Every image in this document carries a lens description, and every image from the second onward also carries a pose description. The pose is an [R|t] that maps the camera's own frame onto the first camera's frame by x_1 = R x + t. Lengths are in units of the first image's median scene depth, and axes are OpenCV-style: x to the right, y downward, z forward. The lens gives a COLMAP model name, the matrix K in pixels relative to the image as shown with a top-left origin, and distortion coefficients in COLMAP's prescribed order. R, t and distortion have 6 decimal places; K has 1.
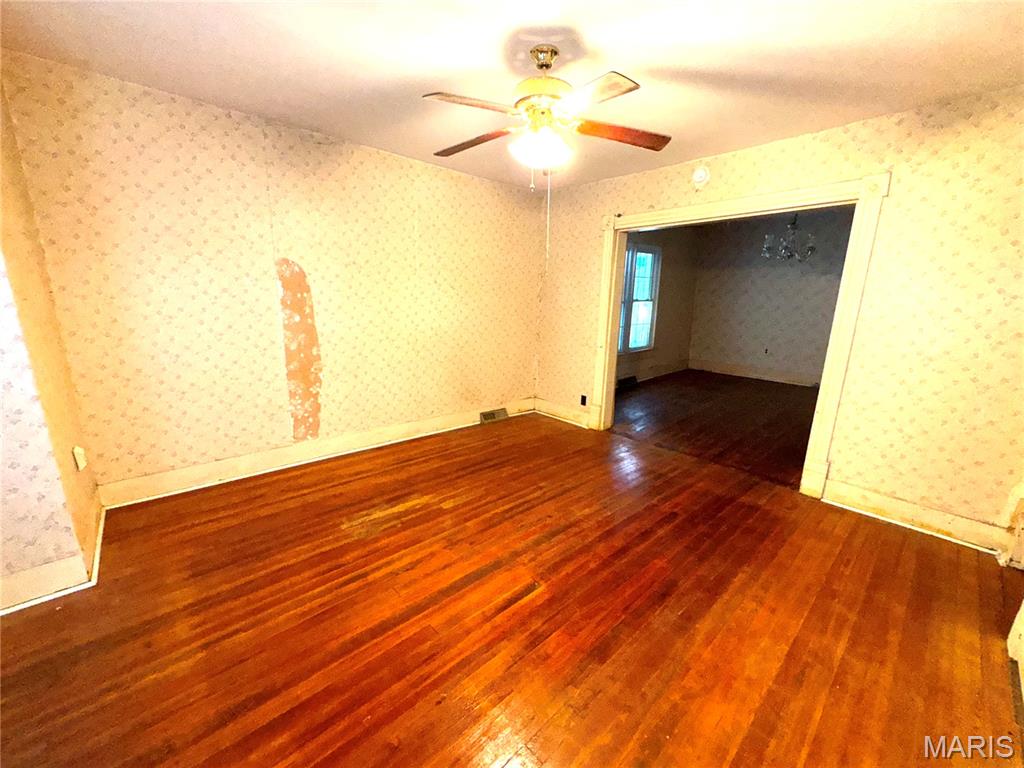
lens RADIAL K [[413.6, 0, 511.5], [0, 413.6, 383.2], [0, 0, 1]] dist [0.000750, -0.000349]
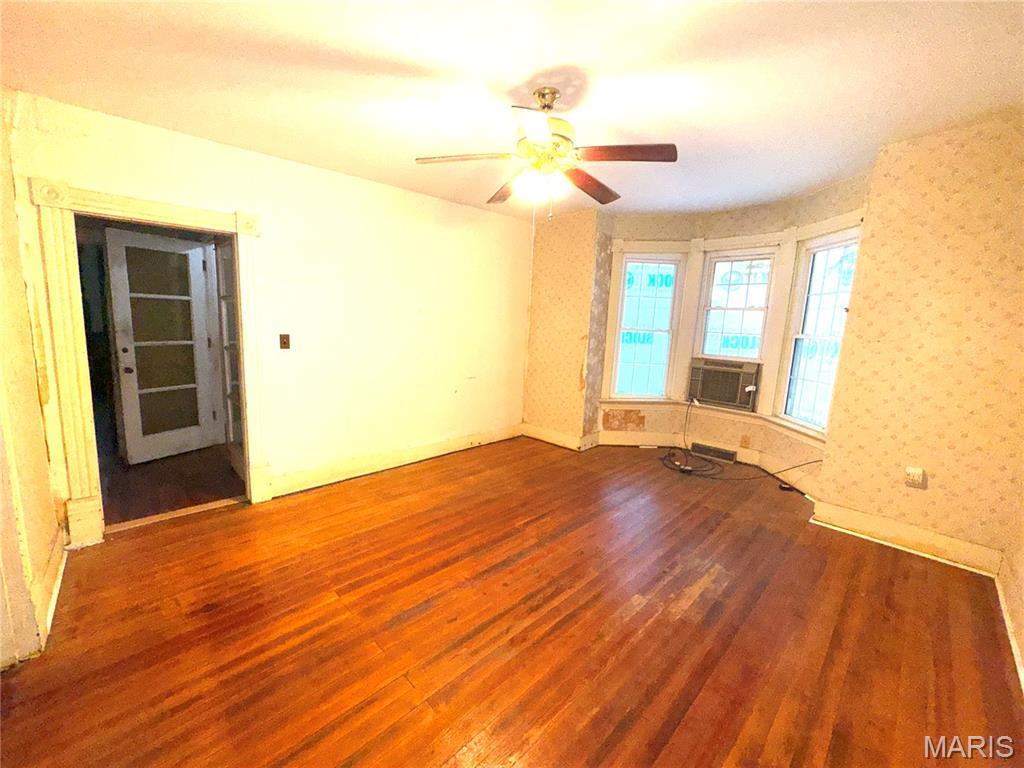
lens RADIAL K [[413.6, 0, 516.9], [0, 413.6, 380.2], [0, 0, 1]] dist [0.000750, -0.000349]
pose [[-0.997929, -0.043570, -0.047328, 0.126267], [-0.057377, 0.935517, 0.348590, -0.351539], [0.029088, 0.350584, -0.936080, 1.633809]]
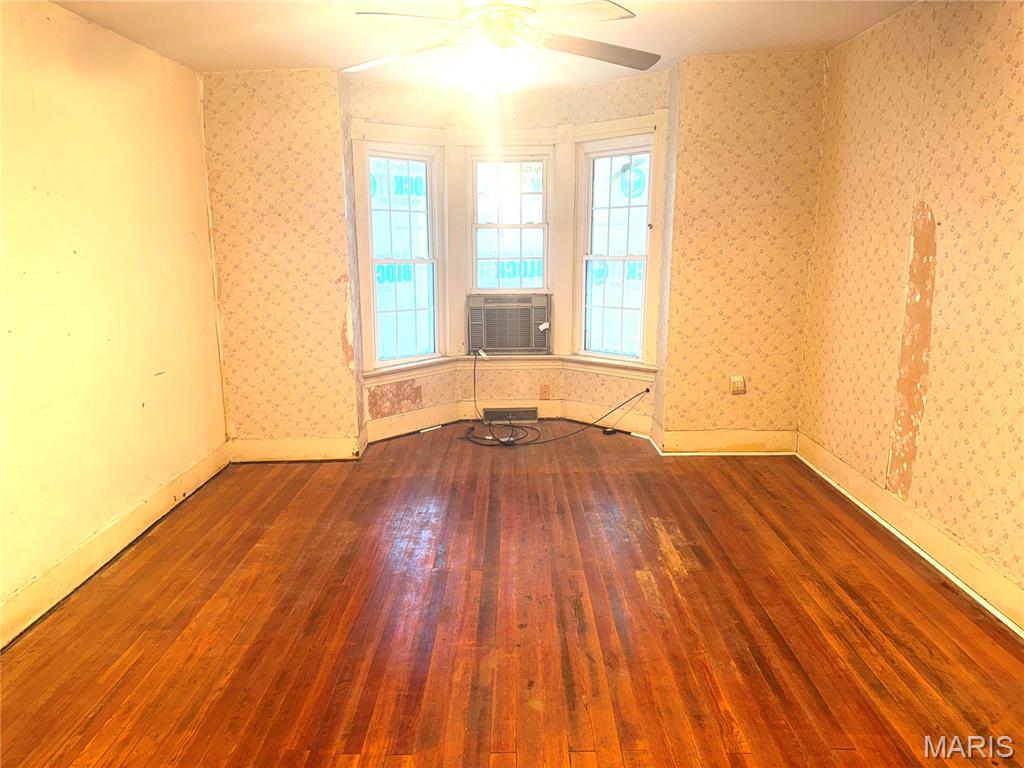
lens RADIAL K [[704.2, 0, 511.3], [0, 704.2, 386.7], [0, 0, 1]] dist [0.041455, -0.015943]
pose [[-0.679987, 0.143681, -0.719009, 0.800978], [-0.152252, 0.931570, 0.330146, -0.347357], [0.717243, 0.333966, -0.611580, 1.507358]]
